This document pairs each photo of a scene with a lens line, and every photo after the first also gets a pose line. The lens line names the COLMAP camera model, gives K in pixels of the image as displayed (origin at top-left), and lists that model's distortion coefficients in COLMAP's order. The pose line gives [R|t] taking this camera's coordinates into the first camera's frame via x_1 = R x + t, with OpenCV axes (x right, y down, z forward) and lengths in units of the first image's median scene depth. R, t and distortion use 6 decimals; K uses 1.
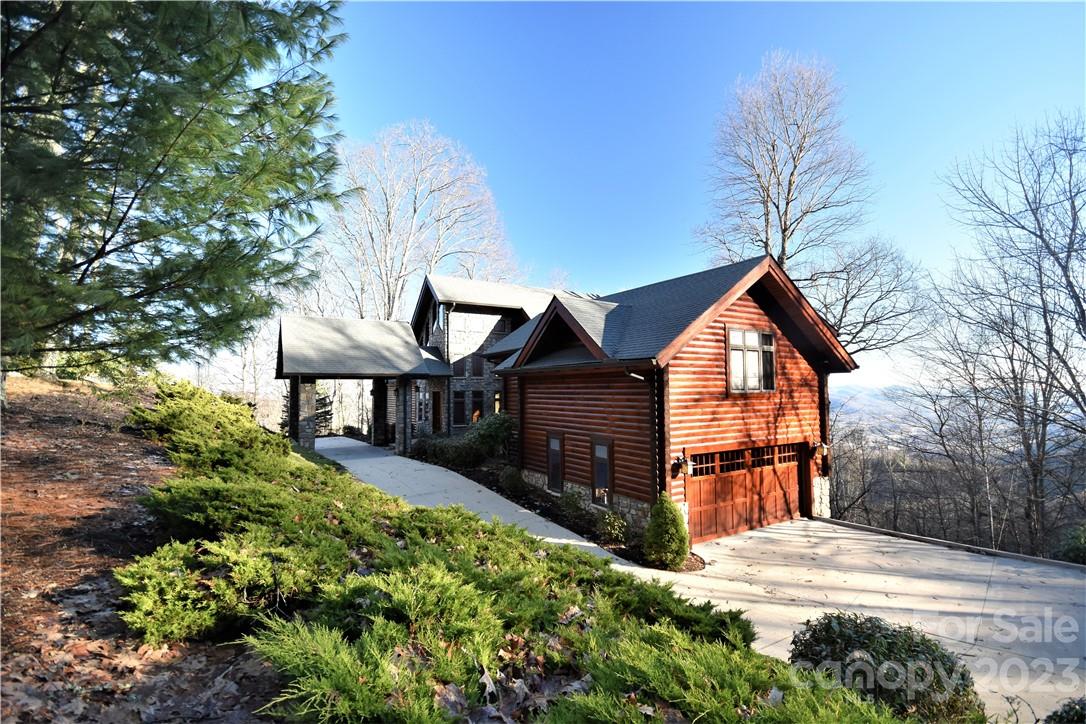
lens RADIAL K [[456.3, 0, 543.0], [0, 456.3, 362.0], [0, 0, 1]] dist [-0.000241, -0.000640]
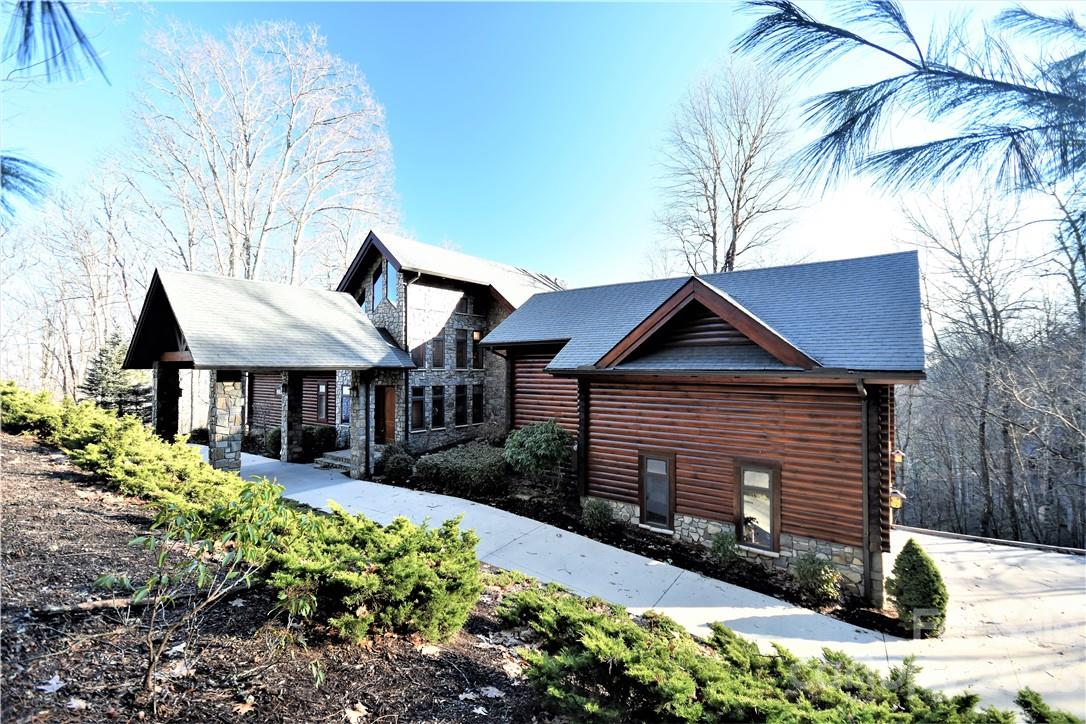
lens RADIAL K [[456.3, 0, 543.0], [0, 456.3, 362.0], [0, 0, 1]] dist [-0.000241, -0.000640]
pose [[0.937543, 0.015051, 0.347544, -0.263262], [-0.030241, 0.998808, 0.038322, -0.014915], [-0.346553, -0.046439, 0.936880, 0.206817]]
